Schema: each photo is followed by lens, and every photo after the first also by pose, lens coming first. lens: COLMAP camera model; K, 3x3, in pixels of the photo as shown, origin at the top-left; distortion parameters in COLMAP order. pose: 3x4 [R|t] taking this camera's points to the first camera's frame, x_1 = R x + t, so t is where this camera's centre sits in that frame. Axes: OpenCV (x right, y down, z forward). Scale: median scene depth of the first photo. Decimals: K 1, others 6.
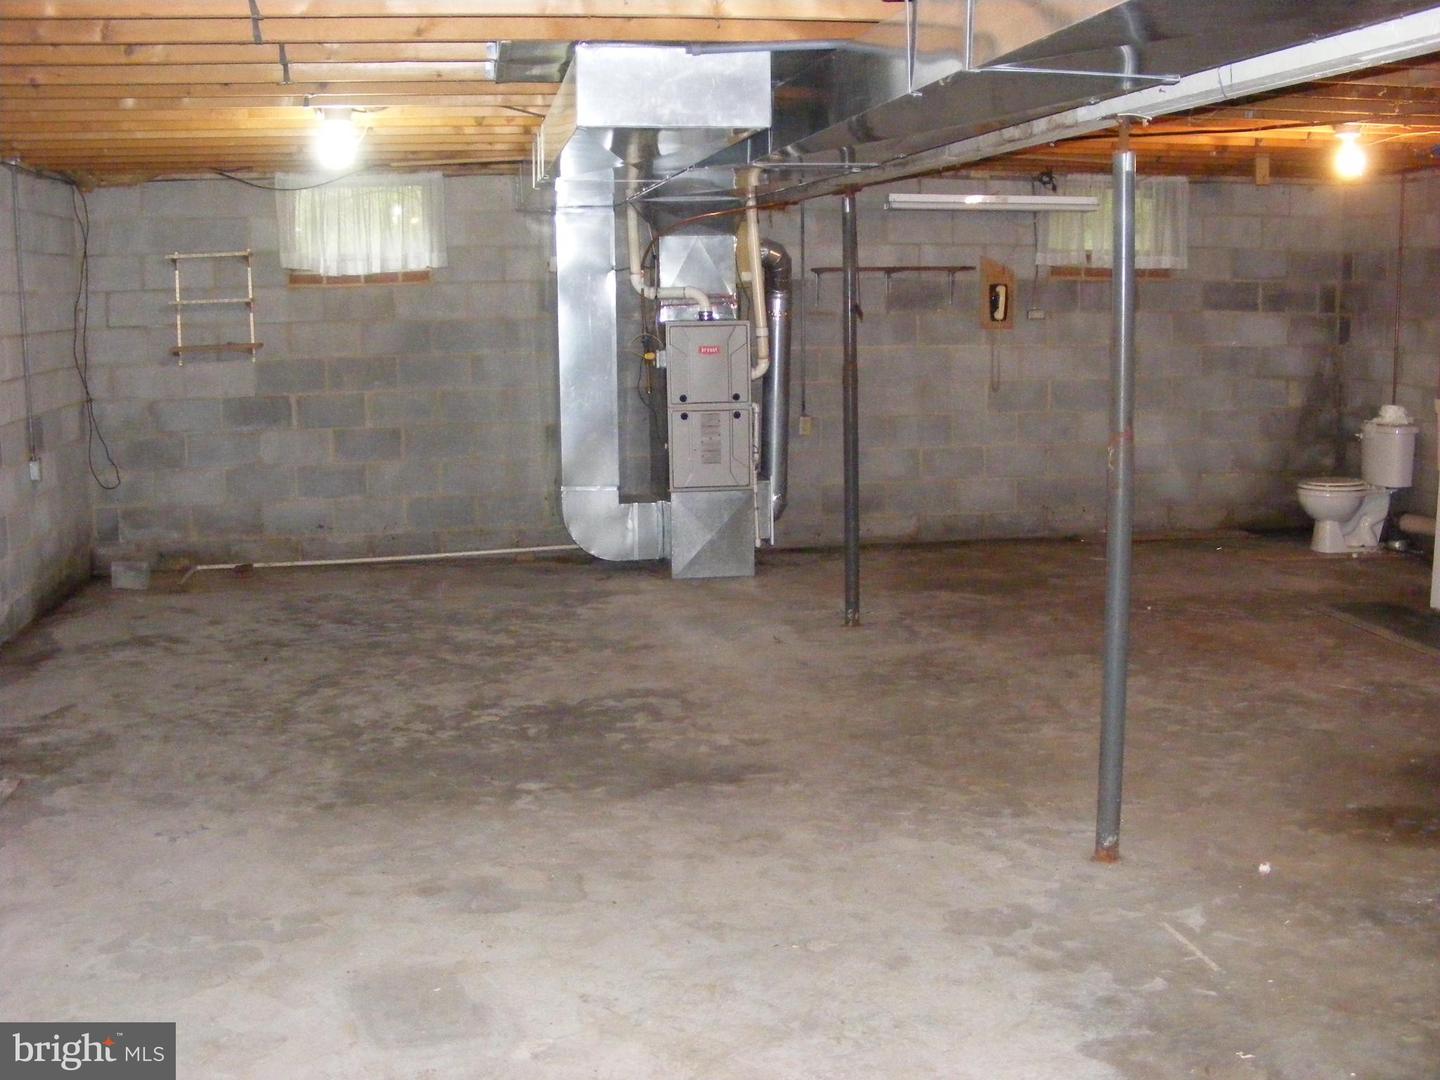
lens RADIAL K [[1643.9, 0, 720.0], [0, 1643.9, 540.0], [0, 0, 1]] dist [-0.250950, 0.249514]
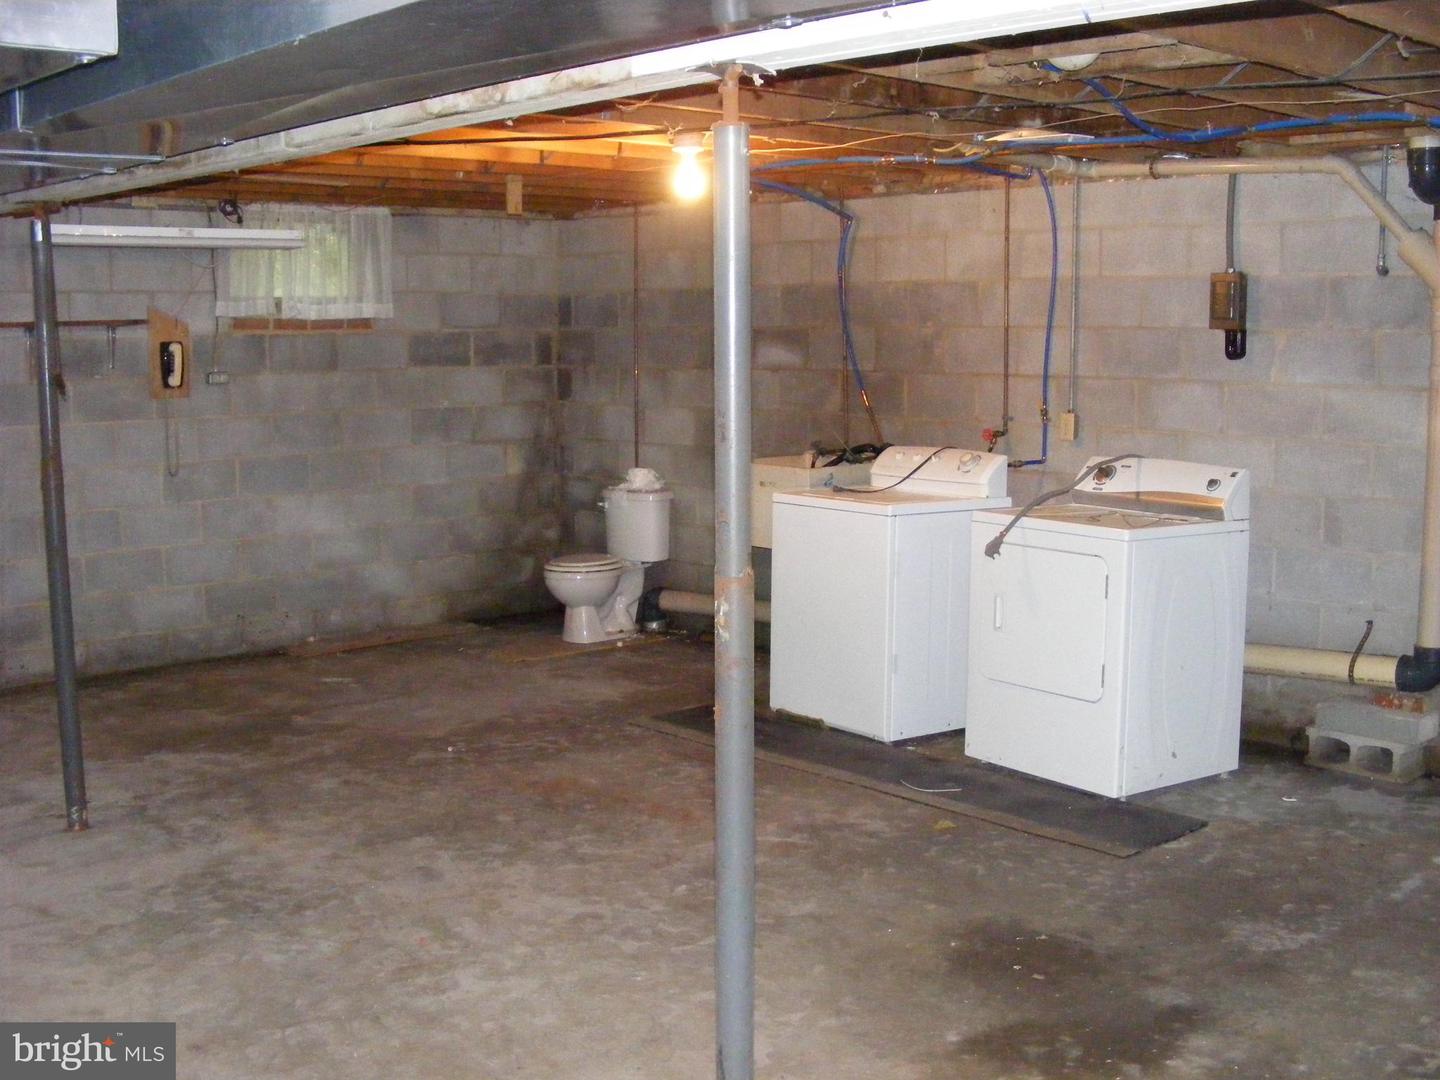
lens RADIAL K [[1643.9, 0, 720.0], [0, 1643.9, 540.0], [0, 0, 1]] dist [-0.250950, 0.249514]
pose [[0.827855, -0.064348, 0.557239, -0.046879], [0.082356, 0.996576, -0.007271, -0.033785], [-0.554863, 0.051911, 0.830321, 0.211505]]
